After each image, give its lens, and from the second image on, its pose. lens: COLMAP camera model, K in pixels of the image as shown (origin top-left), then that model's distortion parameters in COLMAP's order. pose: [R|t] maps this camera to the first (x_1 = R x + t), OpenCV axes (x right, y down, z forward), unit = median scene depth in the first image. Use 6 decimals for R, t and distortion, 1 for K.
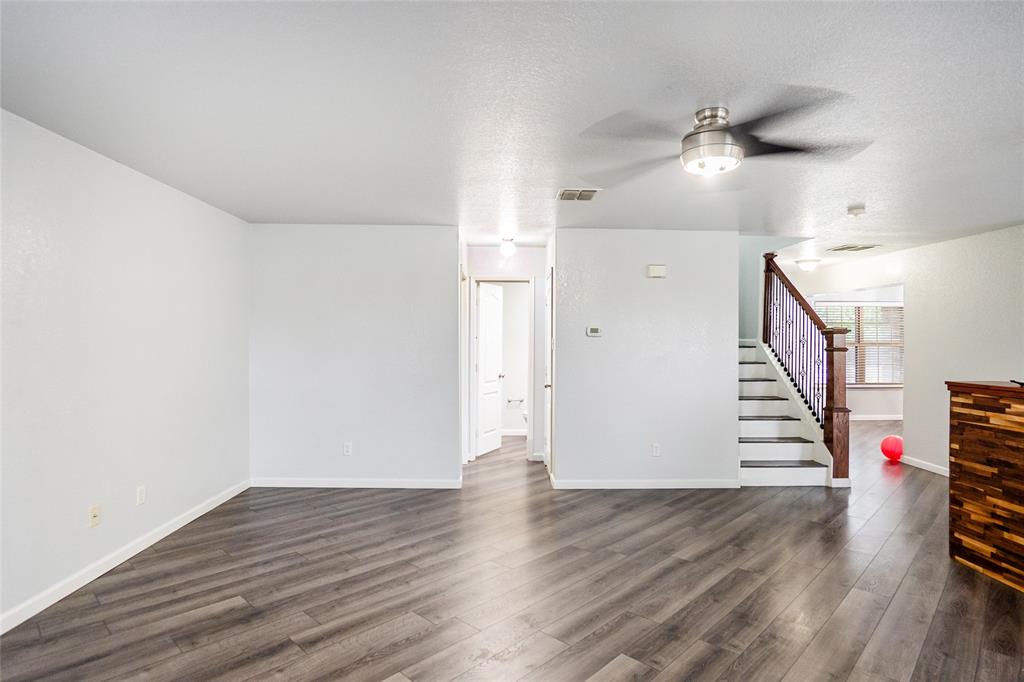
lens RADIAL K [[542.7, 0, 510.0], [0, 542.7, 340.3], [0, 0, 1]] dist [-0.015211, 0.000524]
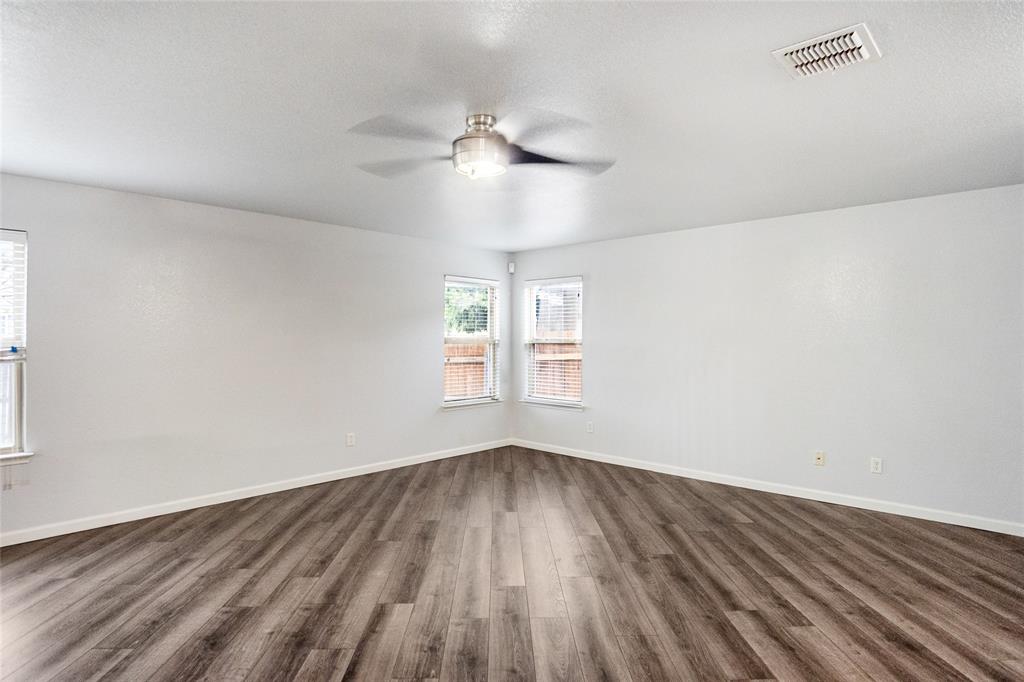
lens RADIAL K [[562.7, 0, 502.4], [0, 562.7, 344.8], [0, 0, 1]] dist [-0.026674, 0.004966]
pose [[-0.708919, -0.002103, -0.705287, 0.932345], [-0.010157, 0.999922, 0.007228, 0.019932], [0.705217, 0.012287, -0.708886, 1.516365]]
